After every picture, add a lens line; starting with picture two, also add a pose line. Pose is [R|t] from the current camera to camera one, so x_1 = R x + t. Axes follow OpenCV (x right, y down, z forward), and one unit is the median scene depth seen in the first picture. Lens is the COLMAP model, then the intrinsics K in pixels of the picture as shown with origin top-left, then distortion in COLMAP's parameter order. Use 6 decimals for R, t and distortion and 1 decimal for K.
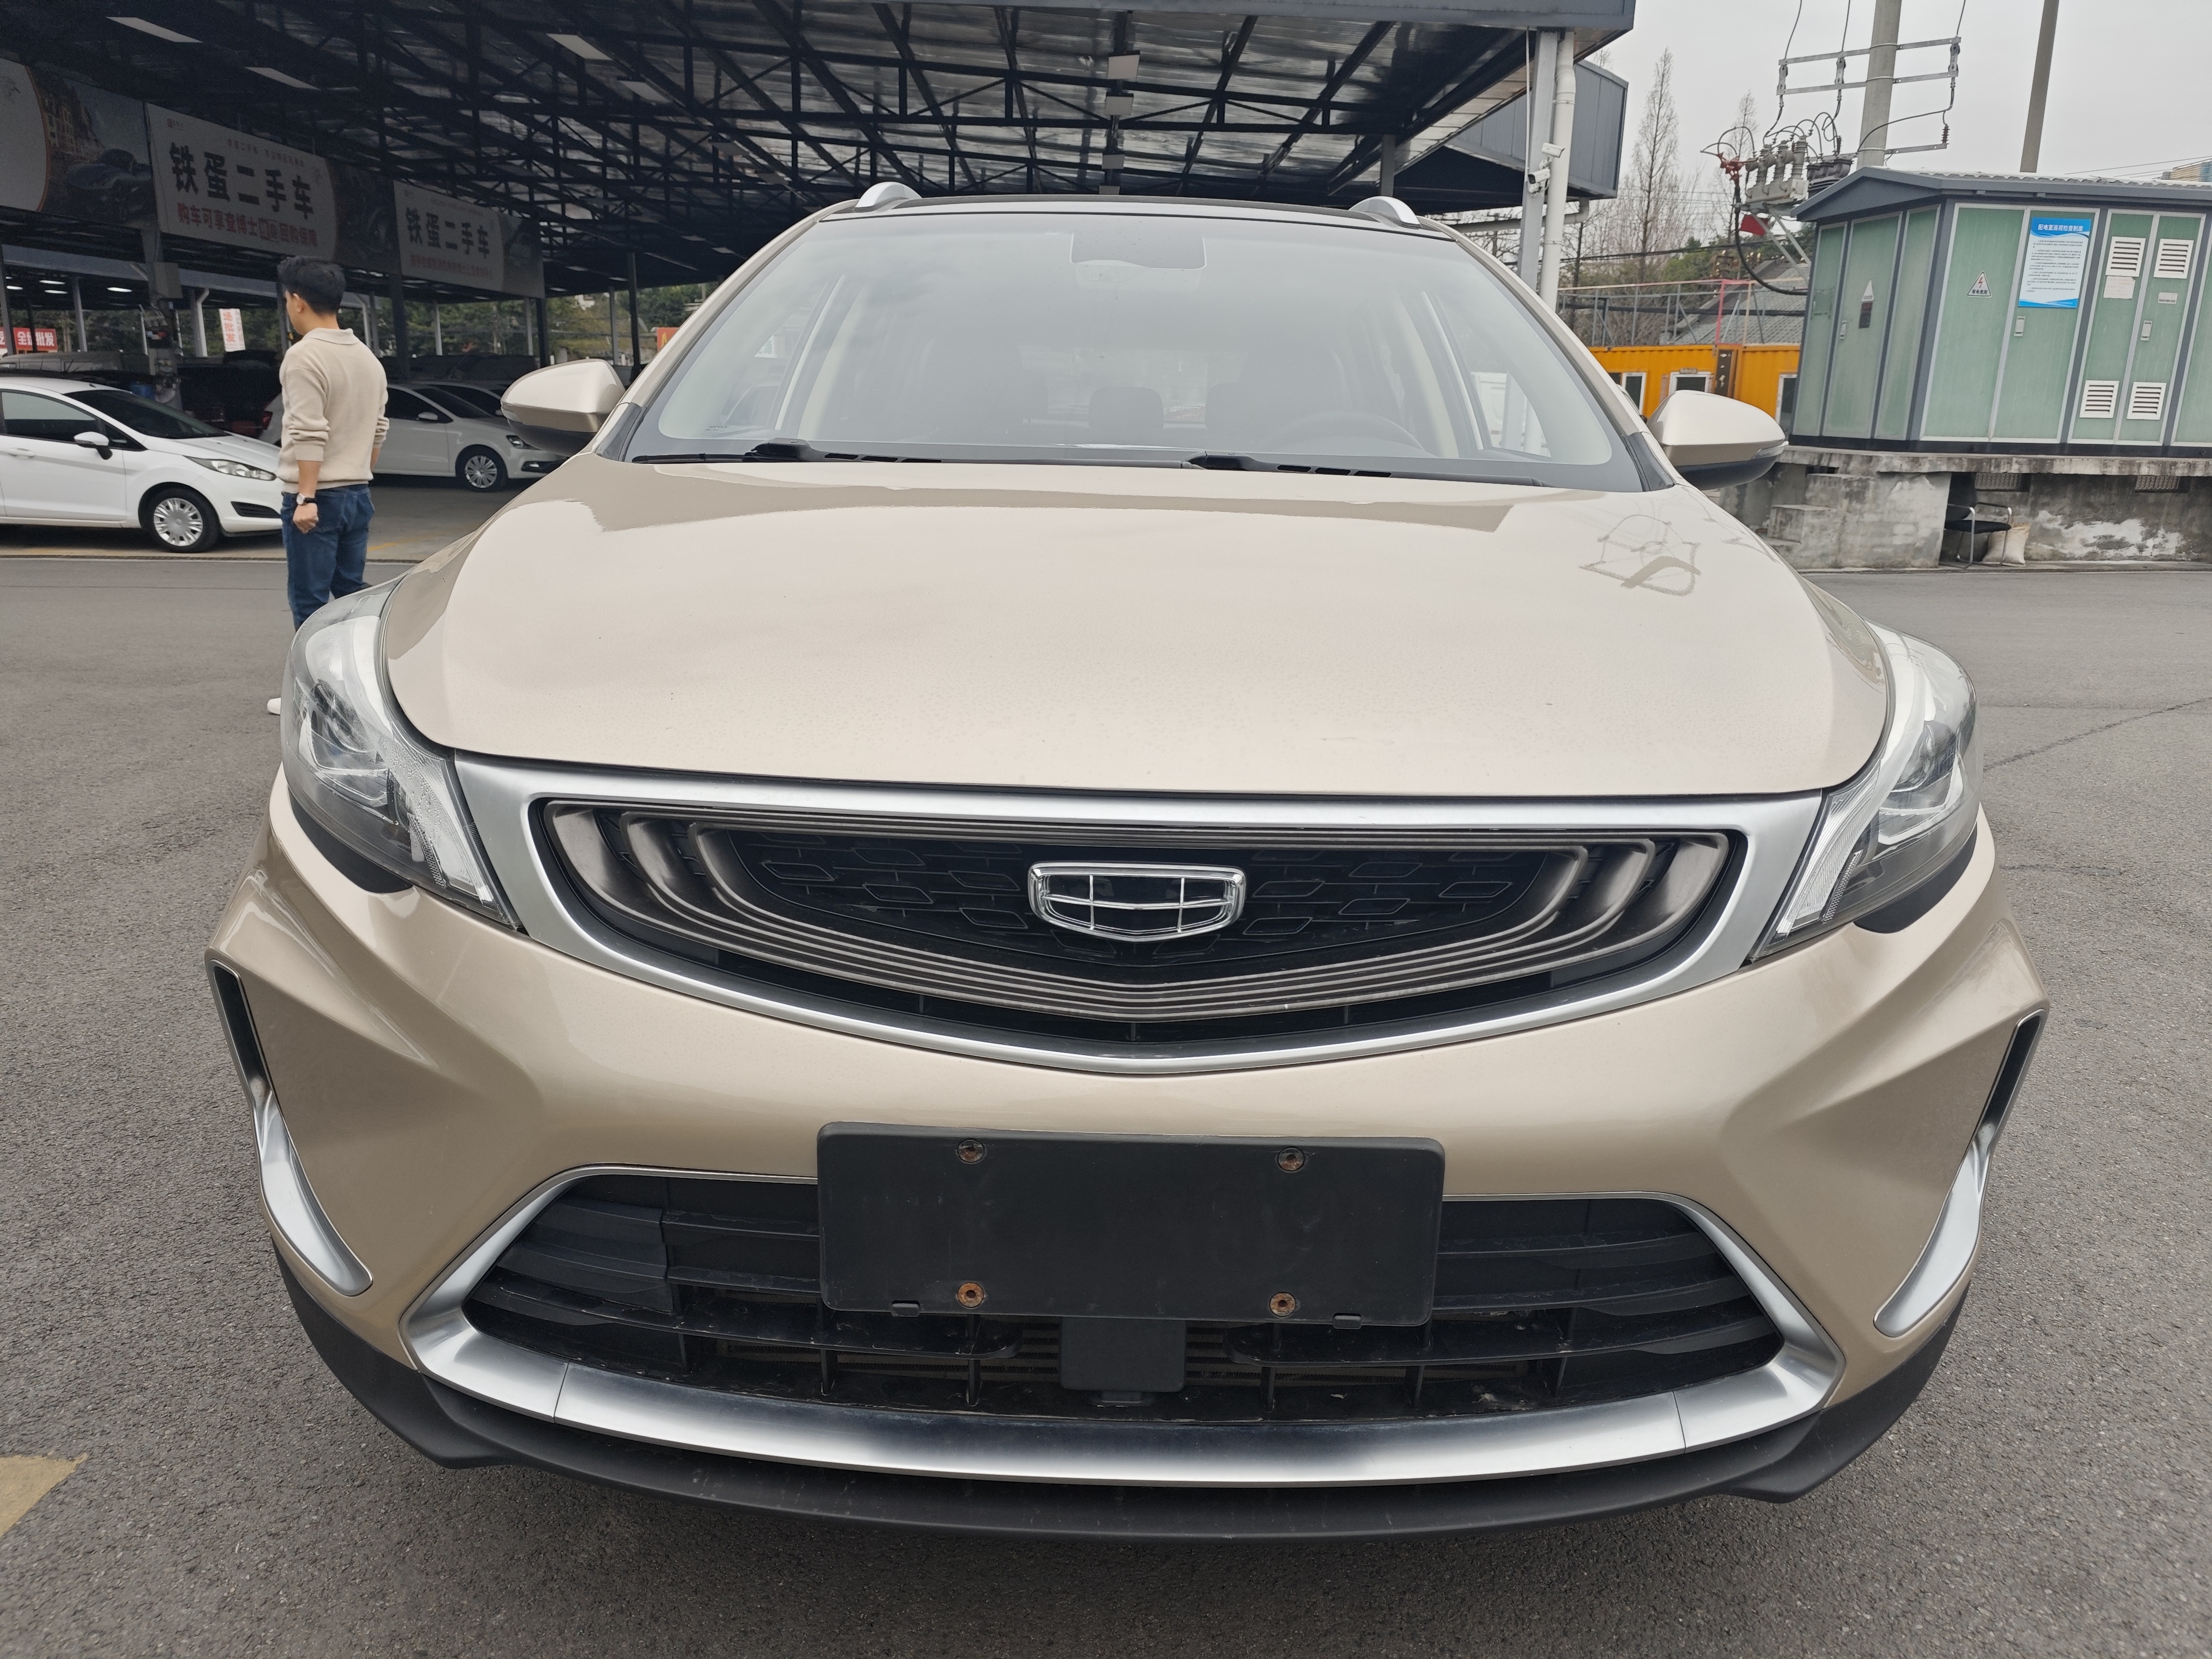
lens RADIAL K [[1608.3, 0, 1106.0], [0, 1608.3, 829.5], [0, 0, 1]] dist [-0.000773, -0.009653]
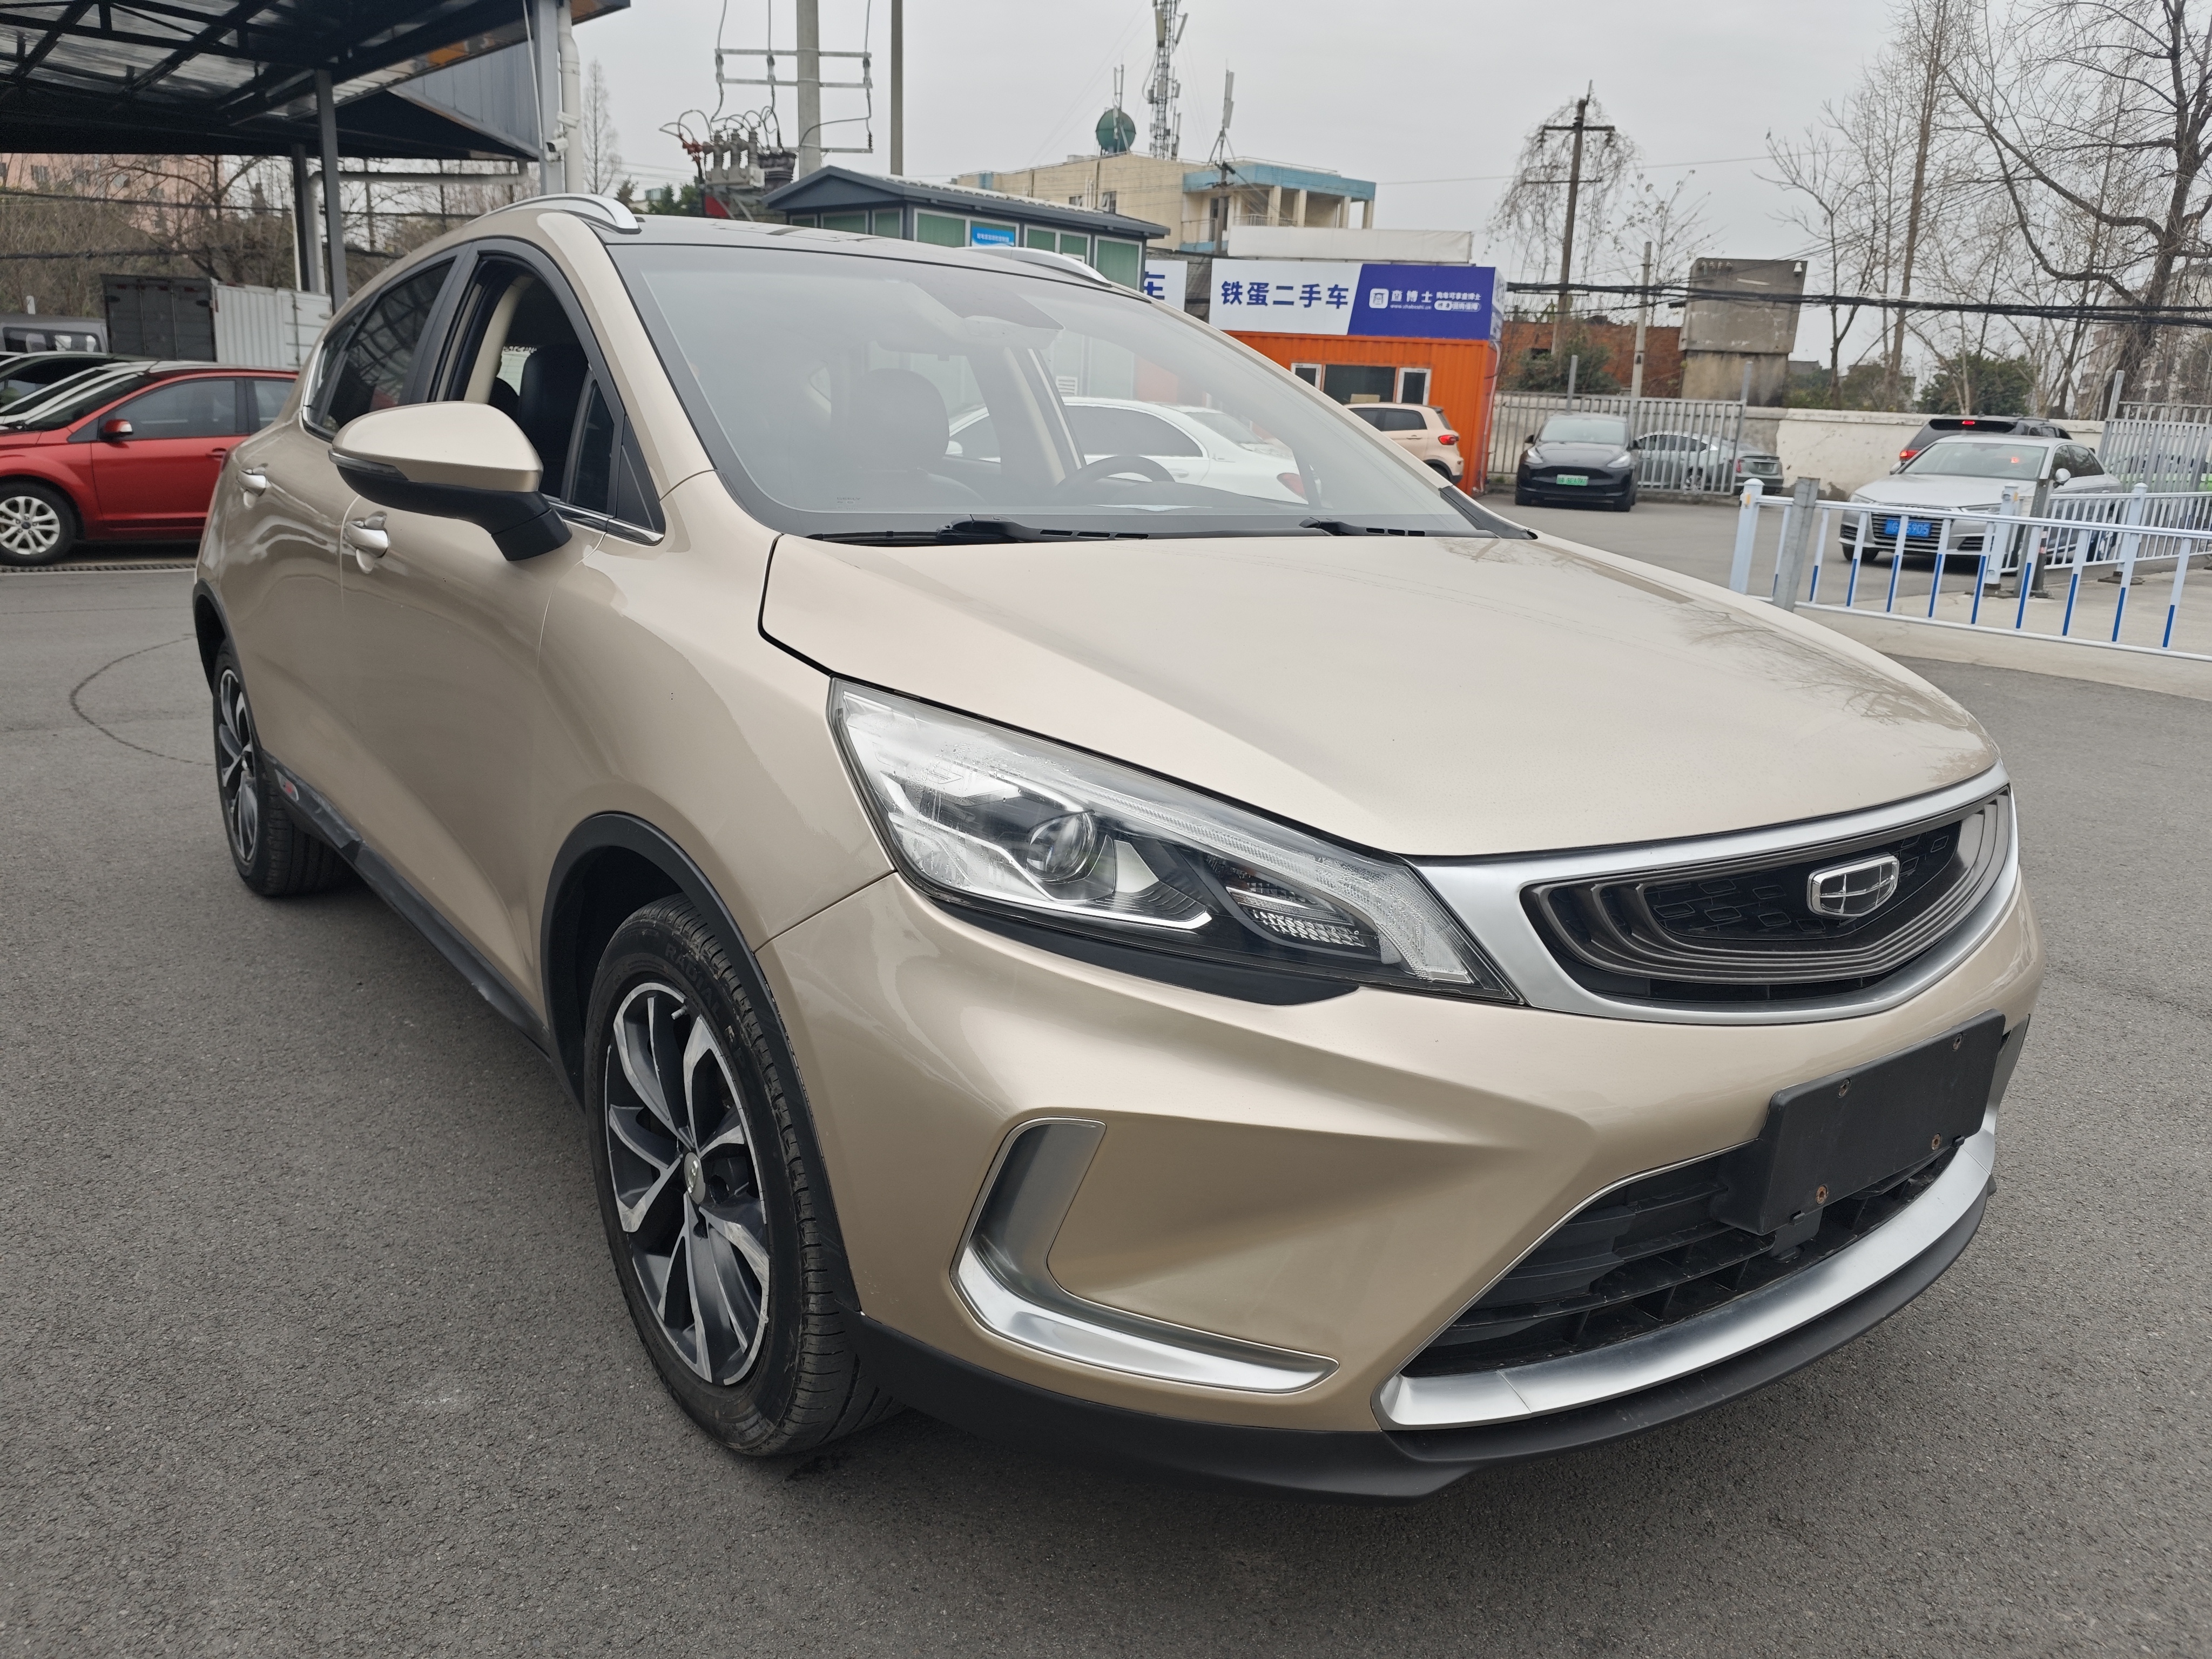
lens RADIAL K [[1573.5, 0, 1103.7], [0, 1573.5, 890.5], [0, 0, 1]] dist [-0.017672, -0.002546]
pose [[0.778337, -0.171078, 0.604089, -0.102134], [0.129335, 0.985213, 0.112370, -0.014966], [-0.614380, -0.009332, 0.788955, 0.023160]]
